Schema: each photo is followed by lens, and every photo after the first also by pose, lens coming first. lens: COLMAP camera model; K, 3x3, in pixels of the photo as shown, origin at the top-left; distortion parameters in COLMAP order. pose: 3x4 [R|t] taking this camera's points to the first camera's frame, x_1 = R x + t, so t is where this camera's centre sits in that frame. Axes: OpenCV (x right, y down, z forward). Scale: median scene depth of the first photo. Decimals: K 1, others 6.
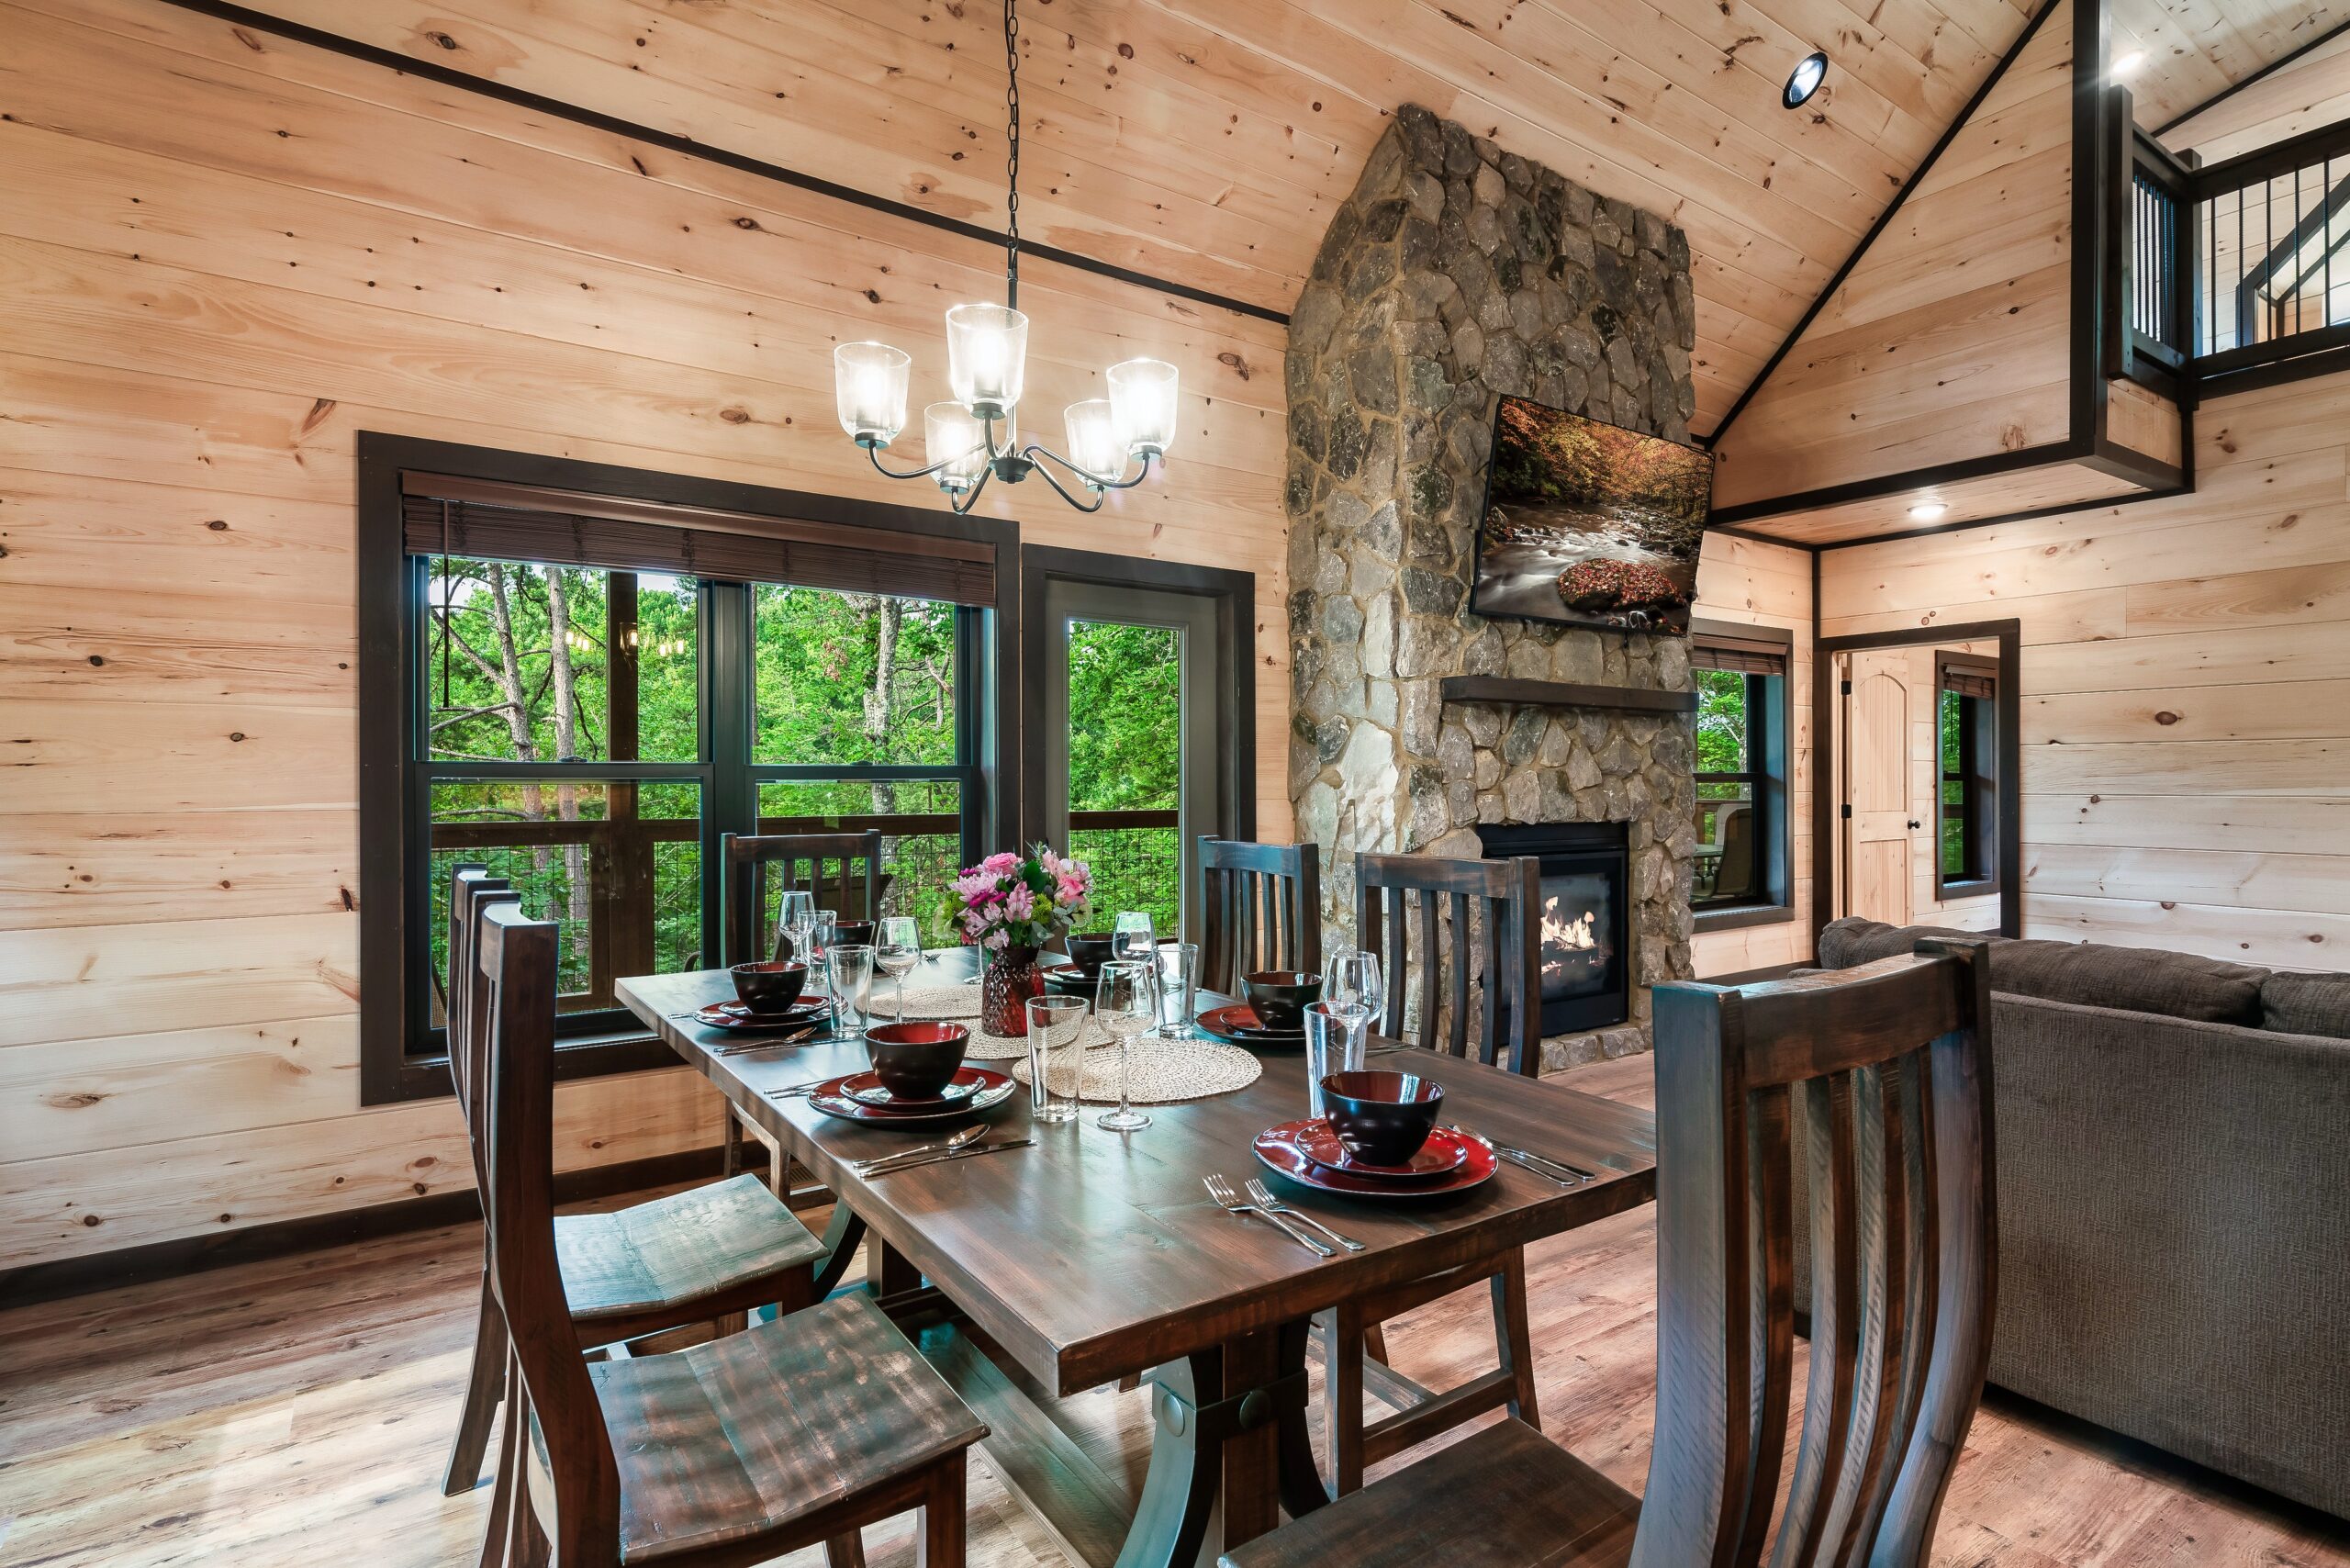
lens RADIAL K [[1163.5, 0, 1193.8], [0, 1163.5, 774.5], [0, 0, 1]] dist [-0.000186, 0.001521]
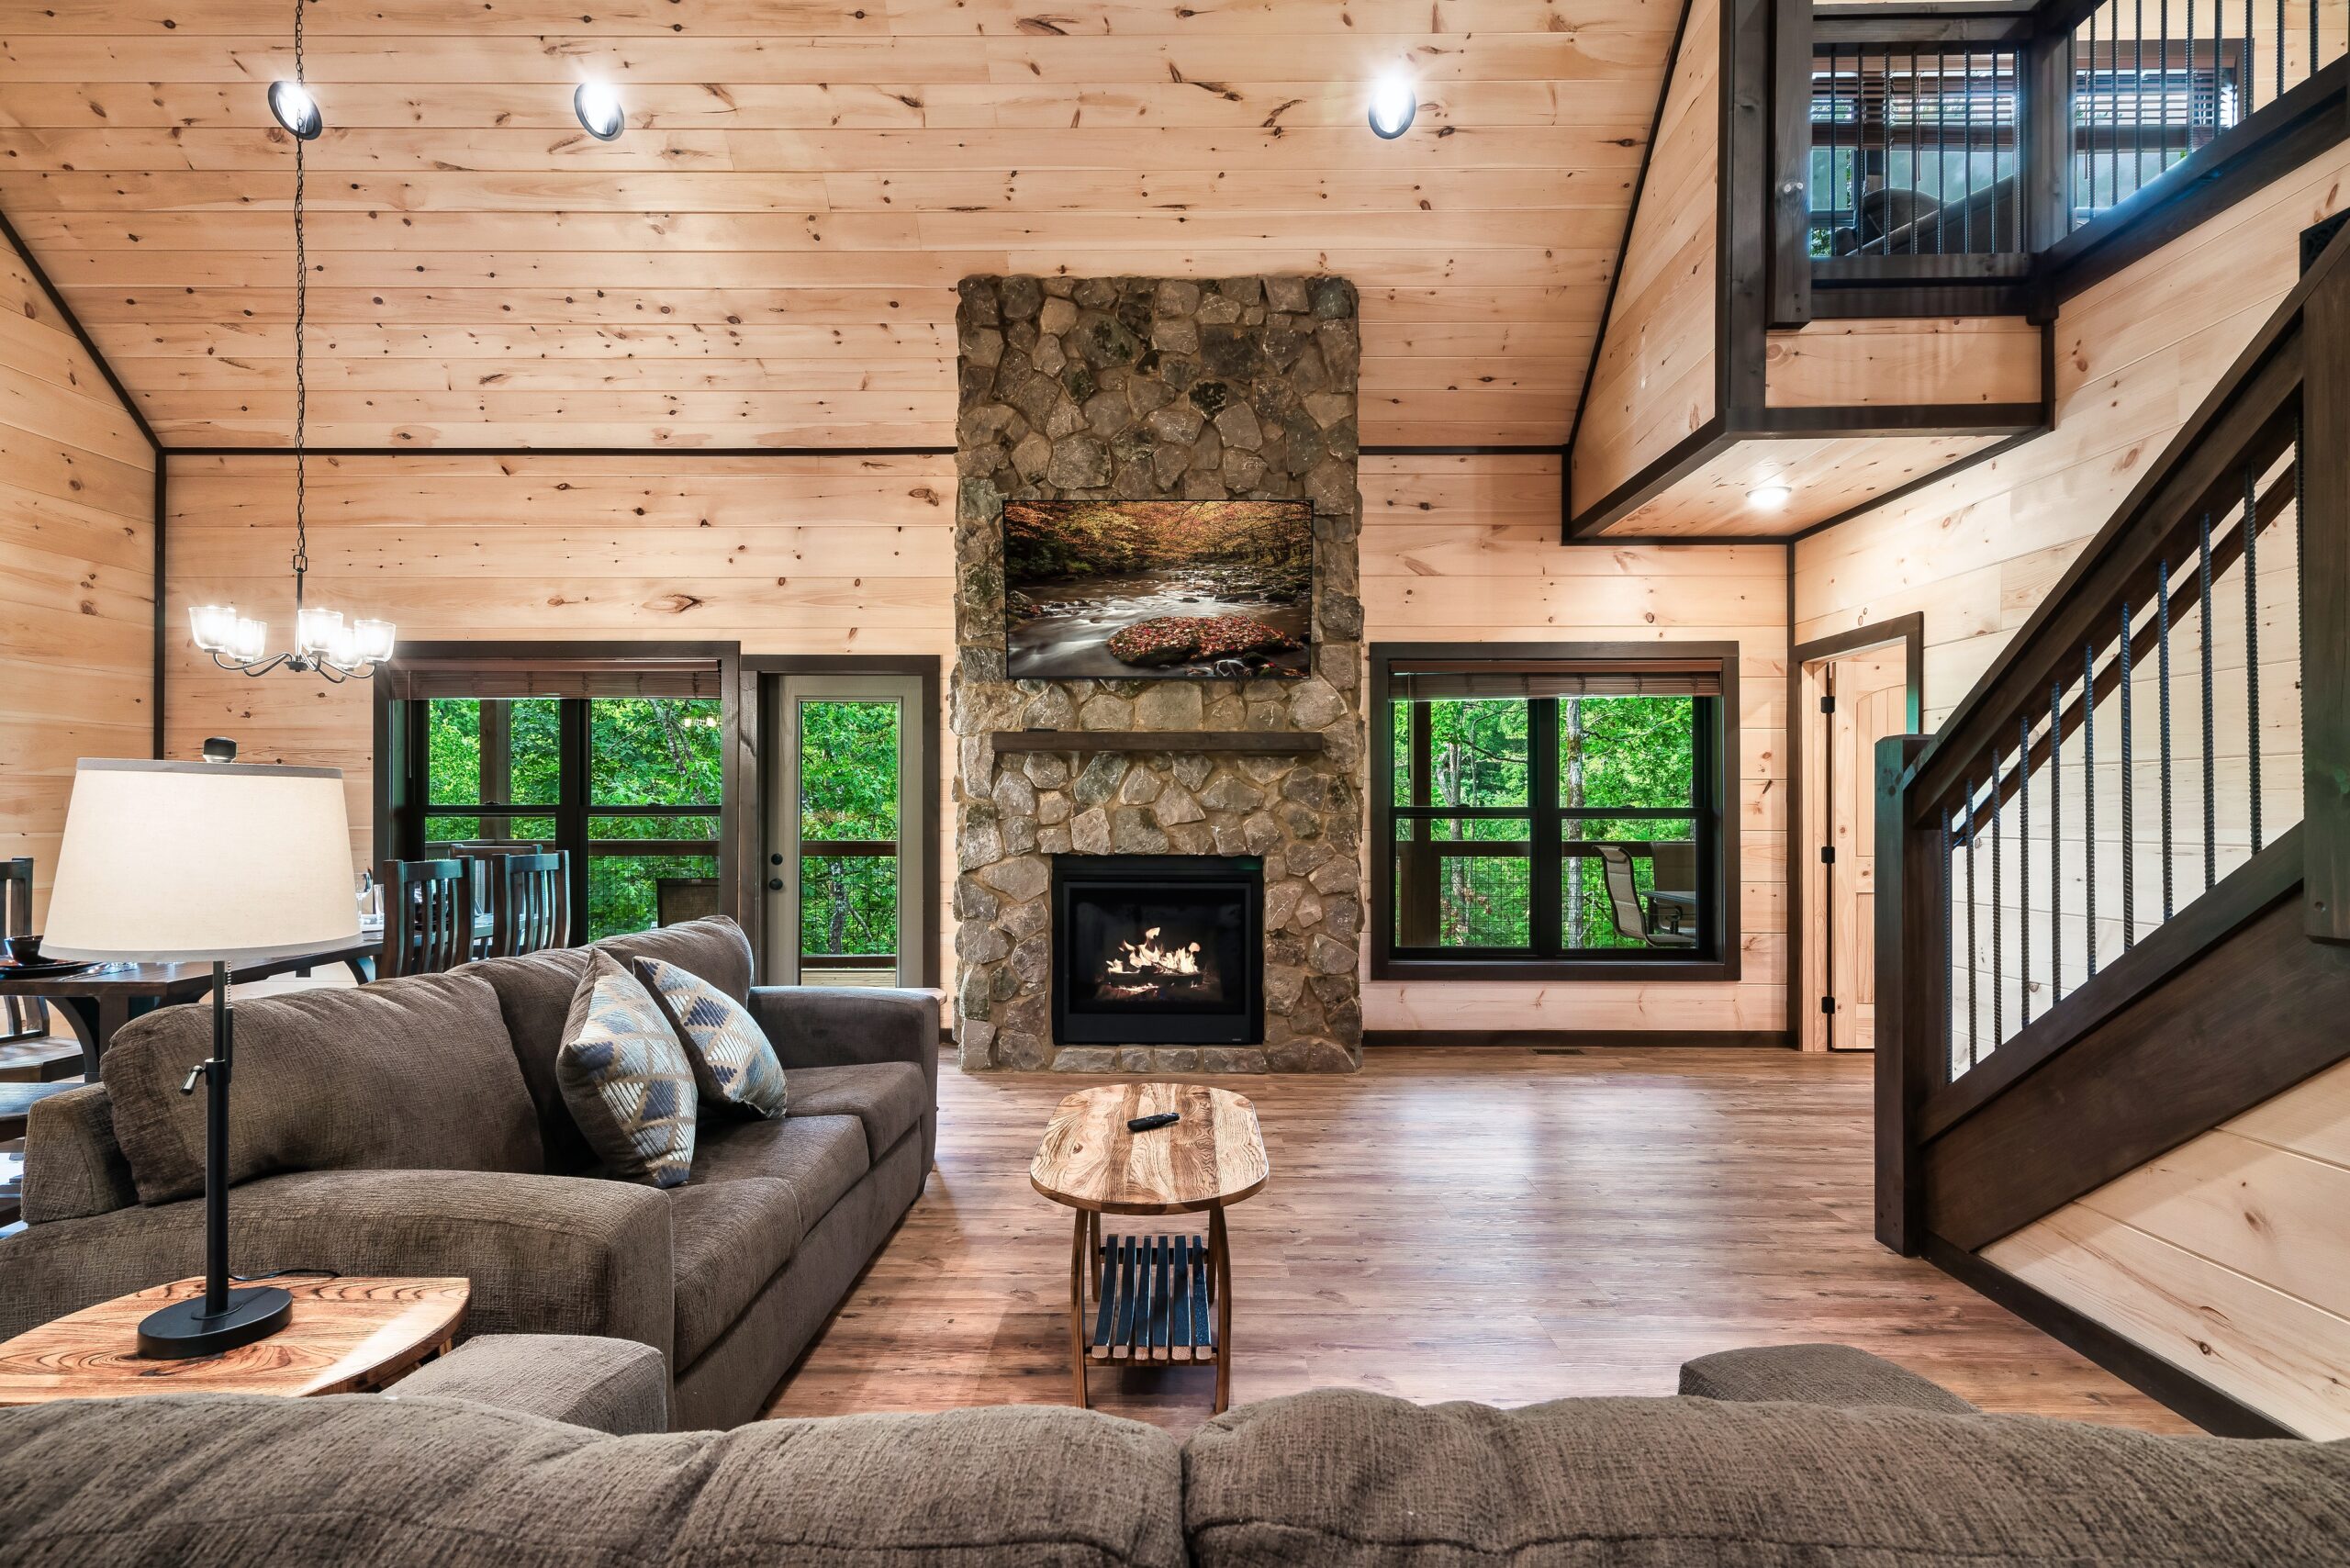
lens RADIAL K [[1163.5, 0, 1175.4], [0, 1163.5, 799.3], [0, 0, 1]] dist [-0.000186, 0.001521]
pose [[0.821044, -0.008053, -0.570808, 1.007587], [0.002224, 0.999938, -0.010908, 0.000403], [0.570860, 0.007686, 0.821011, 0.095431]]
